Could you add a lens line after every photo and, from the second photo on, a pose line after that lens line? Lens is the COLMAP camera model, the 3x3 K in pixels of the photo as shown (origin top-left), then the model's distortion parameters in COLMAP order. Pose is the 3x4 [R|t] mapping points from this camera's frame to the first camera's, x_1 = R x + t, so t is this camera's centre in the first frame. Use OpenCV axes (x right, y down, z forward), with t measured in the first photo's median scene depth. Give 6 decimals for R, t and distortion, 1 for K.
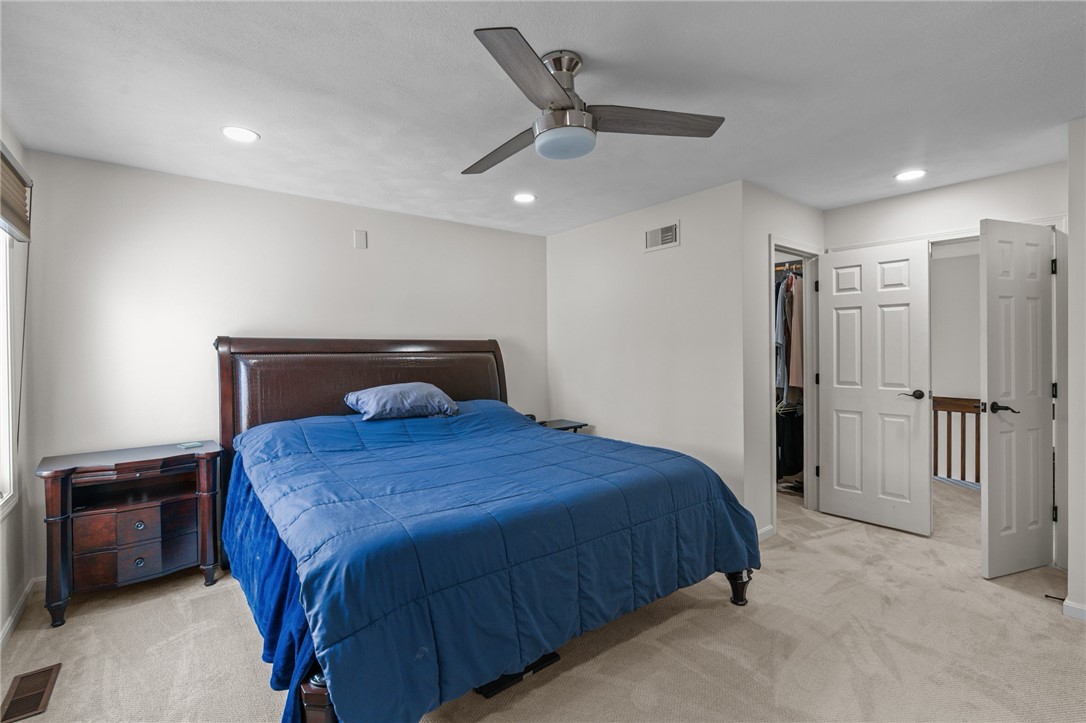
lens RADIAL K [[492.5, 0, 547.0], [0, 492.5, 354.8], [0, 0, 1]] dist [-0.012574, 0.004329]
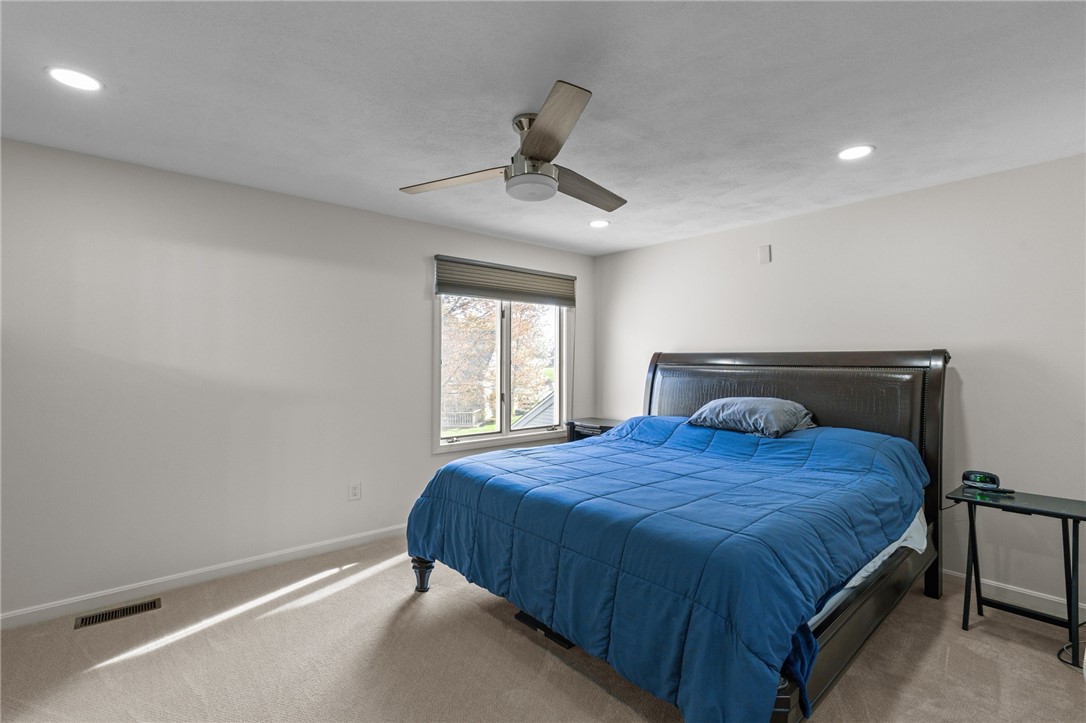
lens RADIAL K [[492.5, 0, 547.2], [0, 492.5, 368.6], [0, 0, 1]] dist [-0.012574, 0.004329]
pose [[0.028594, 0.008001, -0.999559, 0.739922], [-0.010084, 0.999919, 0.007716, -0.003031], [0.999540, 0.009859, 0.028673, 0.618405]]
